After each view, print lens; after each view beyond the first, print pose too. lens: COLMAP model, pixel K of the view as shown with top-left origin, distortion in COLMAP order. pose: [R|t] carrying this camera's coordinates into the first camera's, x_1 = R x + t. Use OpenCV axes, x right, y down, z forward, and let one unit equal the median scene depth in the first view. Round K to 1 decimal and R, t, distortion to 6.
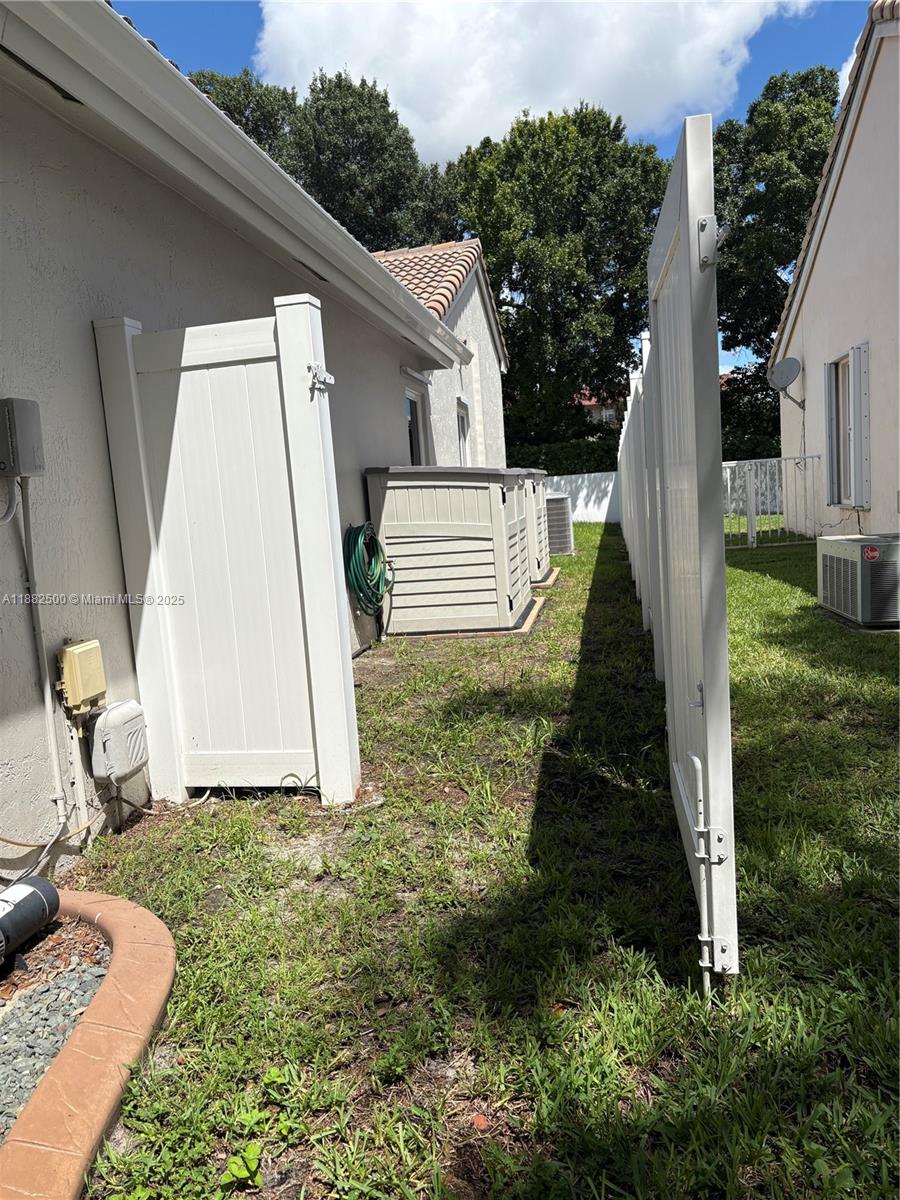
lens RADIAL K [[936.3, 0, 450.0], [0, 936.3, 600.0], [0, 0, 1]] dist [0.023654, 0.000881]
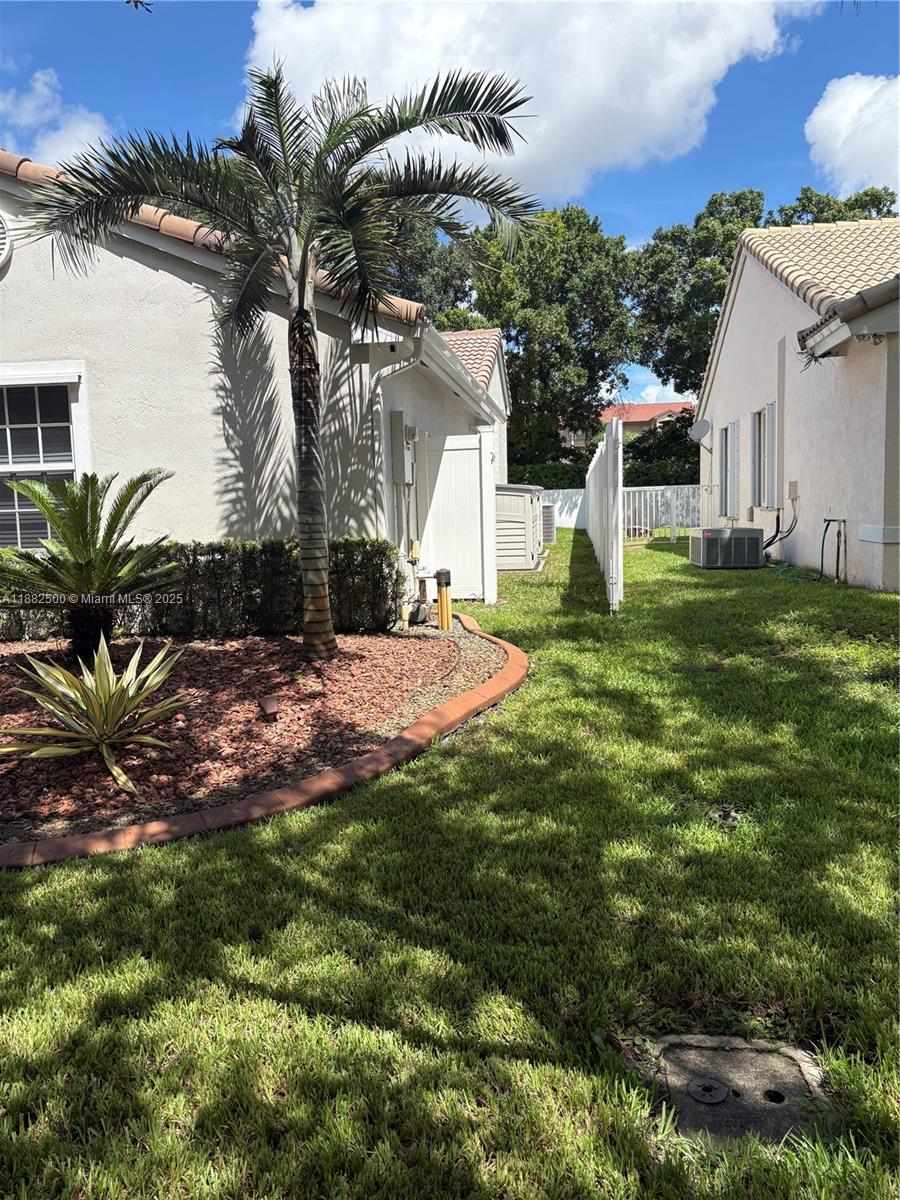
lens RADIAL K [[912.0, 0, 450.2], [0, 912.0, 593.1], [0, 0, 1]] dist [0.042946, -0.047859]
pose [[0.998528, 0.039798, 0.036856, -0.050828], [-0.039271, 0.999118, -0.014893, 0.033801], [-0.037416, 0.013423, 0.999210, -0.259641]]
